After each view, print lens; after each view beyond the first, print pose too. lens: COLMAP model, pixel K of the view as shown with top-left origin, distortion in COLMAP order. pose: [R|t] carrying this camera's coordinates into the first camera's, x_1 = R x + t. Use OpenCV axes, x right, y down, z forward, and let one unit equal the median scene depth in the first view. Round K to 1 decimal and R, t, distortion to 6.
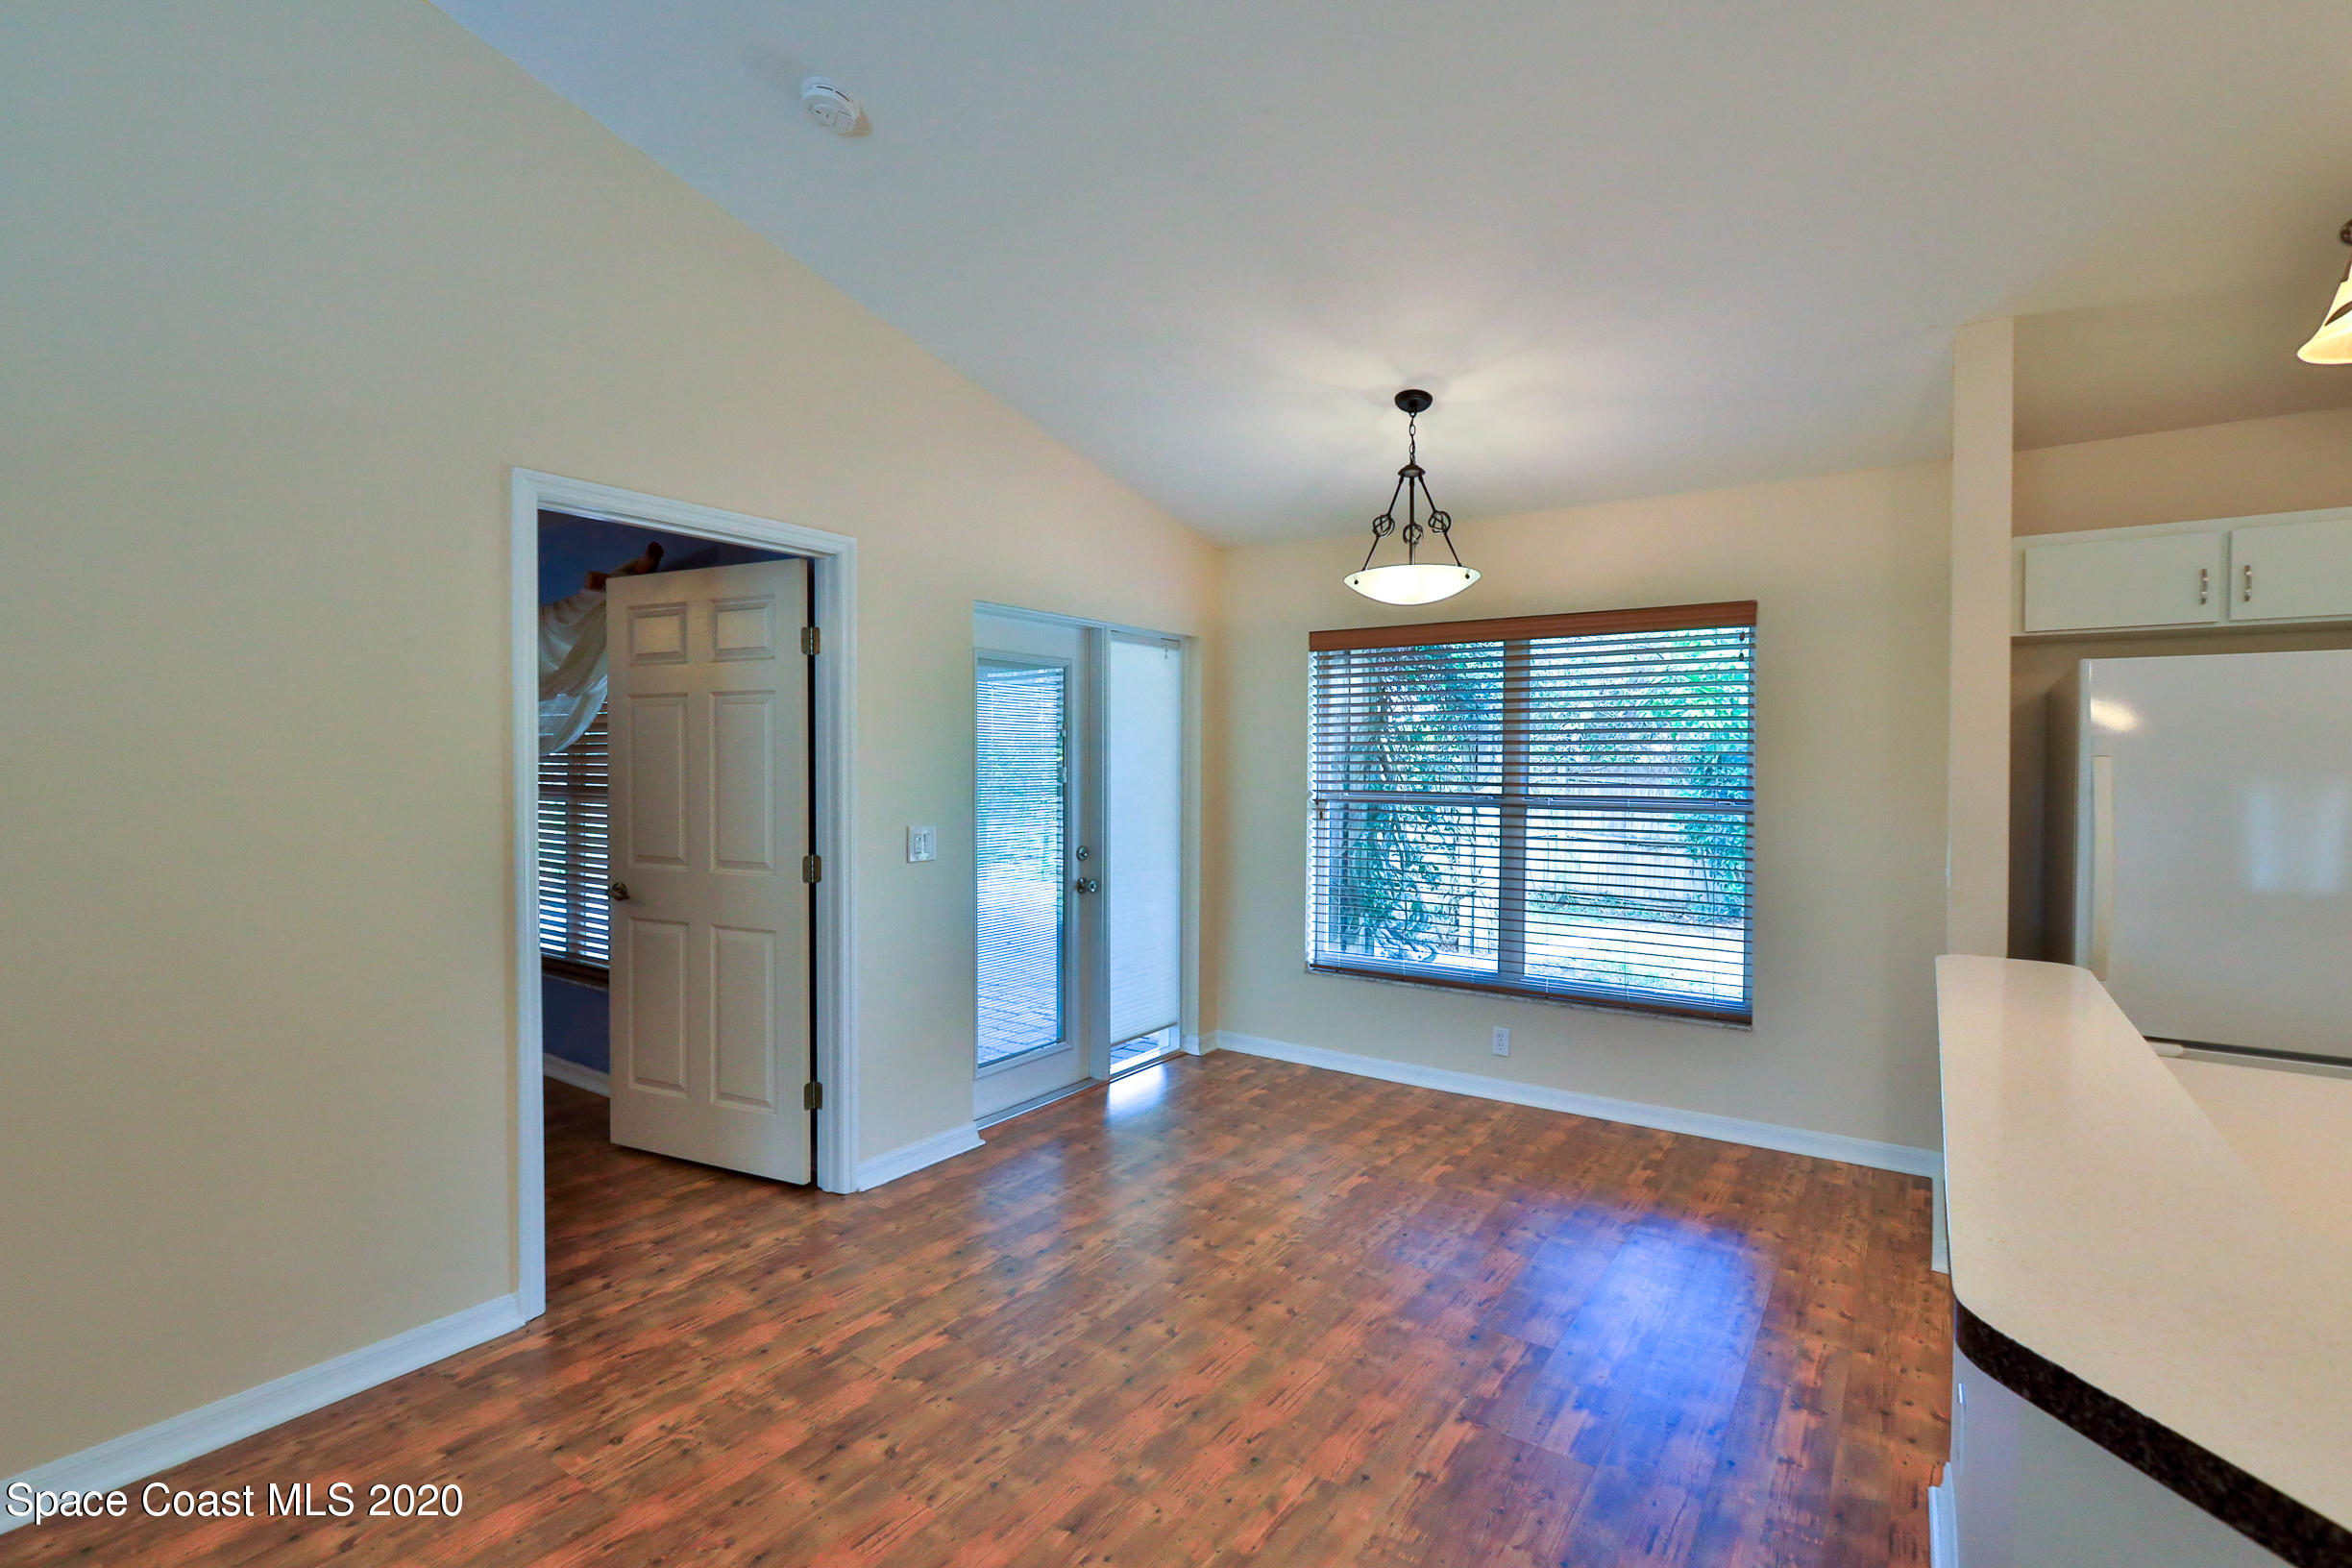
lens RADIAL K [[1096.8, 0, 1162.6], [0, 1096.8, 774.9], [0, 0, 1]] dist [-0.011423, 0.004020]
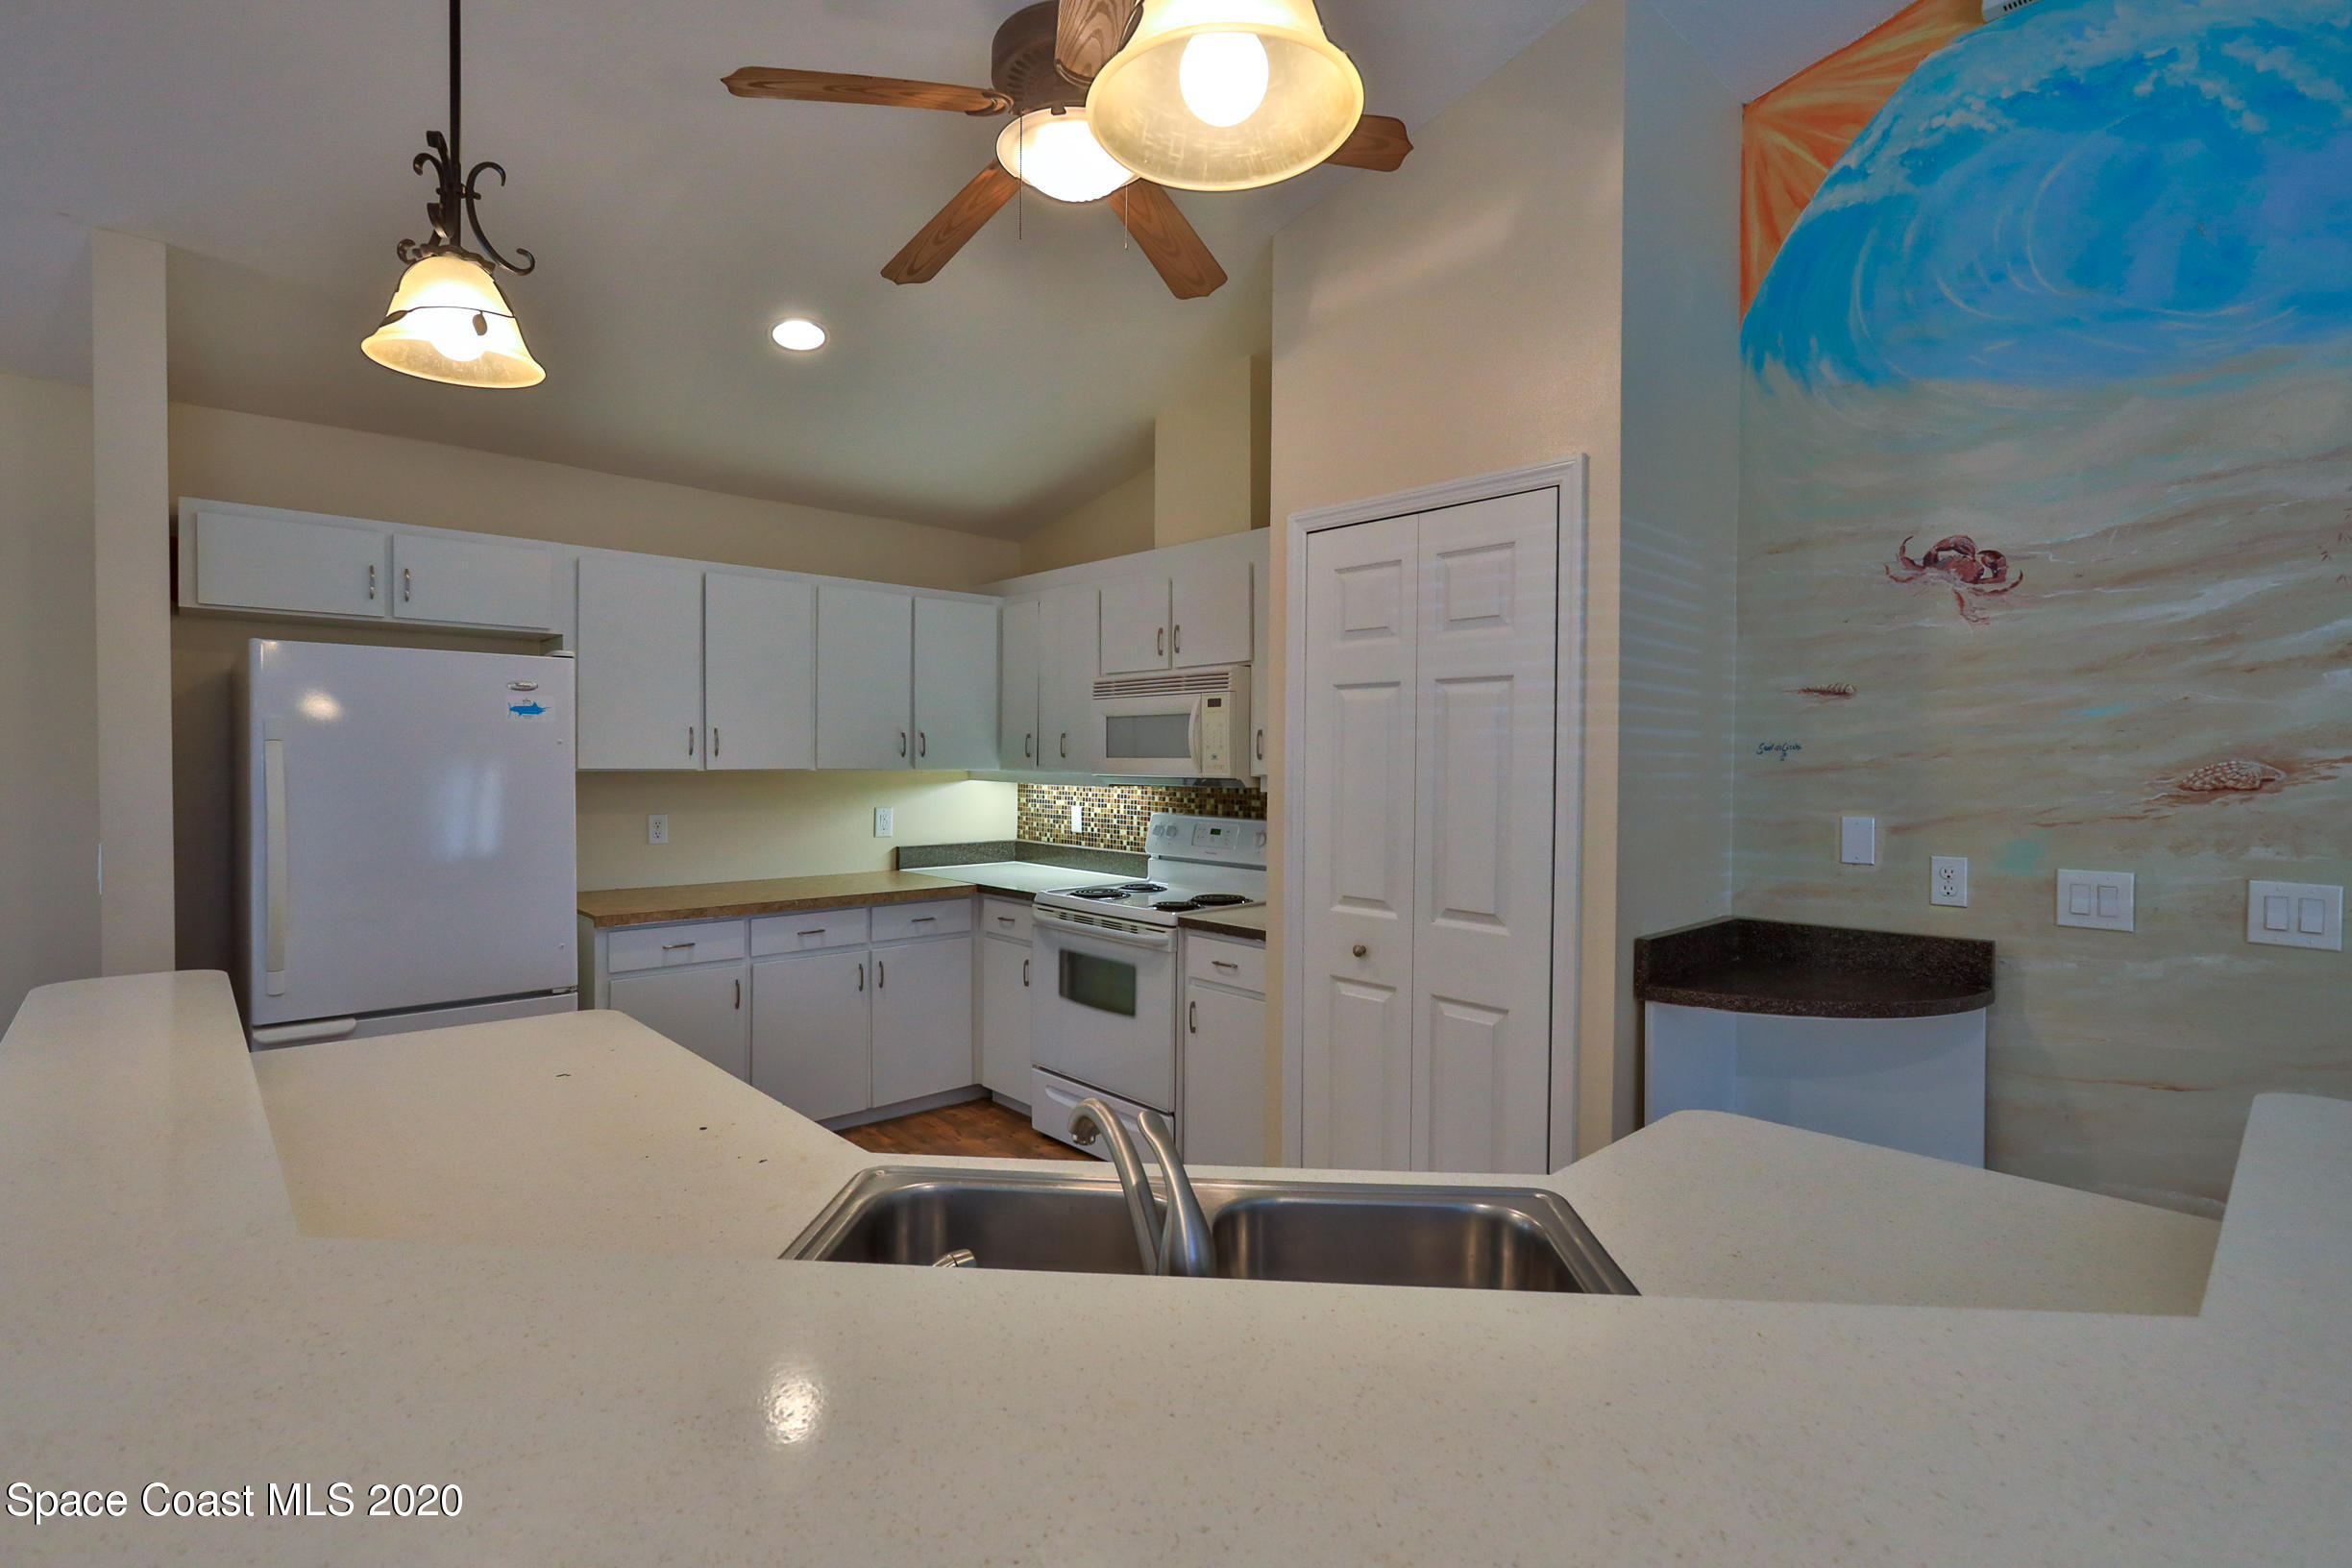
lens RADIAL K [[1096.8, 0, 1151.7], [0, 1096.8, 779.3], [0, 0, 1]] dist [-0.011423, 0.004020]
pose [[0.222897, -0.022262, 0.974588, 0.114647], [0.006959, 0.999750, 0.021245, 0.002758], [-0.974817, 0.002047, 0.222997, 0.027658]]
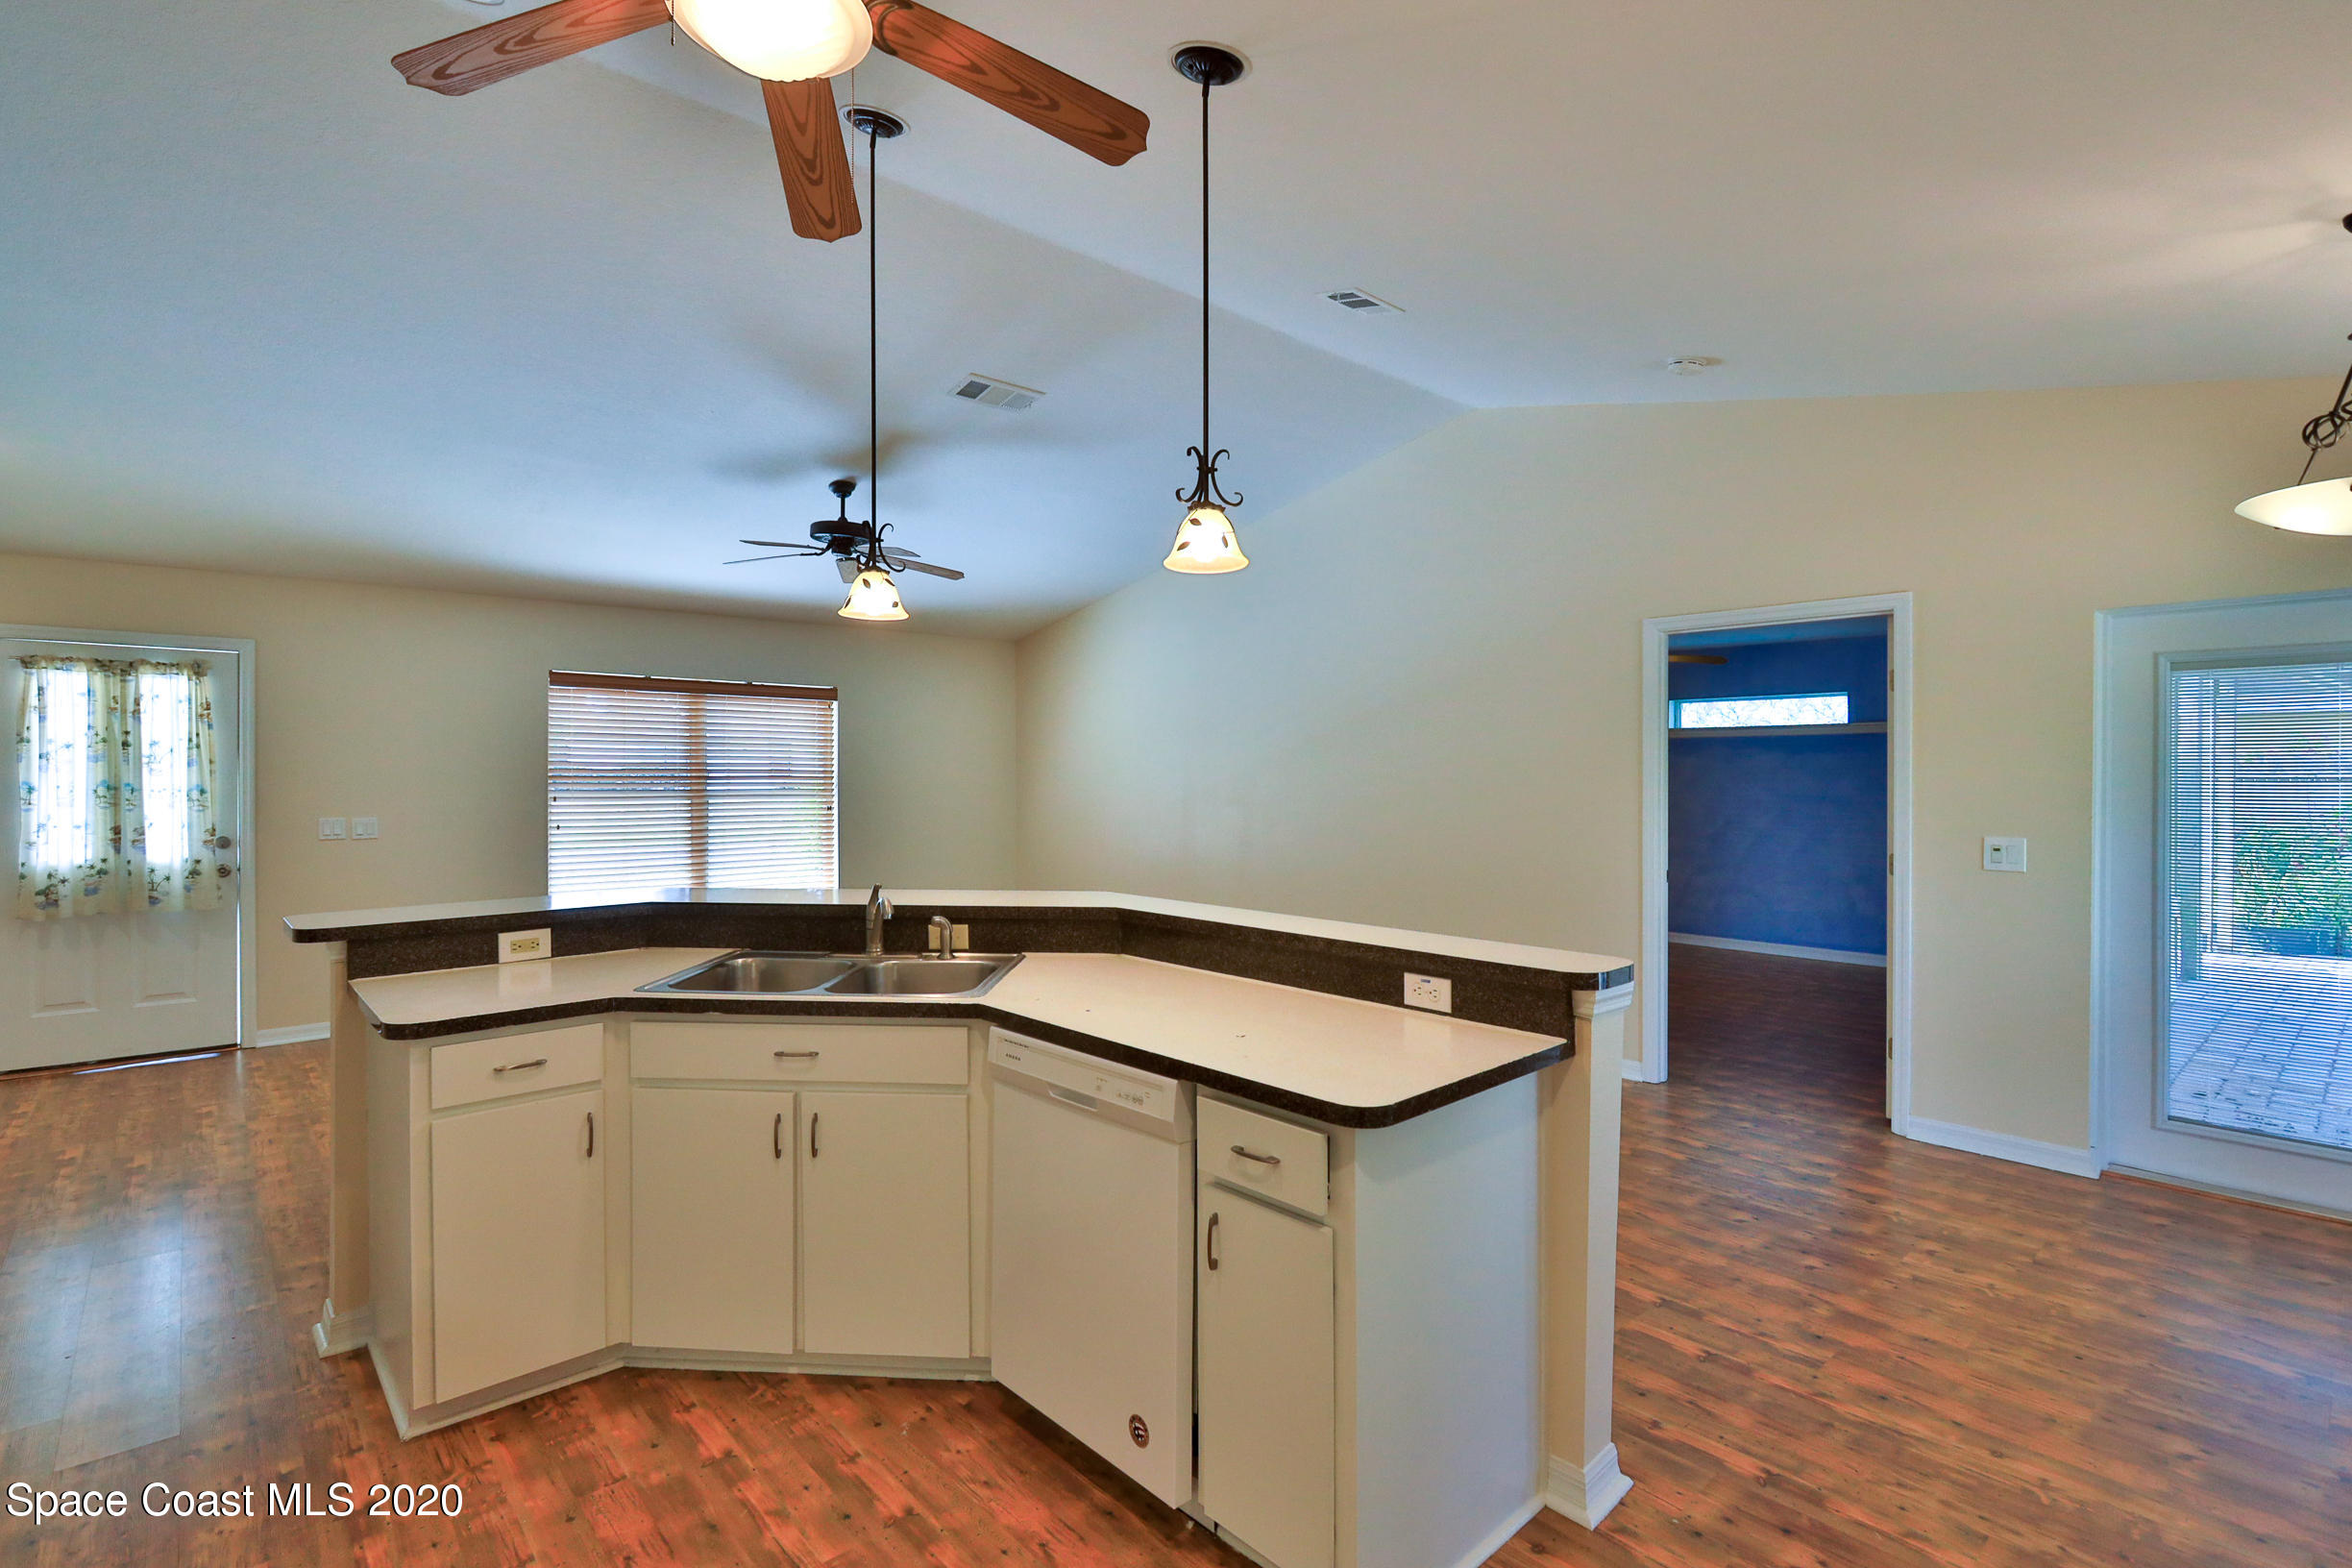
lens RADIAL K [[1096.8, 0, 1151.7], [0, 1096.8, 765.4], [0, 0, 1]] dist [-0.011423, 0.004020]
pose [[-0.227235, -0.010109, -0.973788, 1.710032], [-0.017247, 0.999831, -0.006354, -0.005496], [0.973687, 0.015351, -0.227371, 0.736270]]
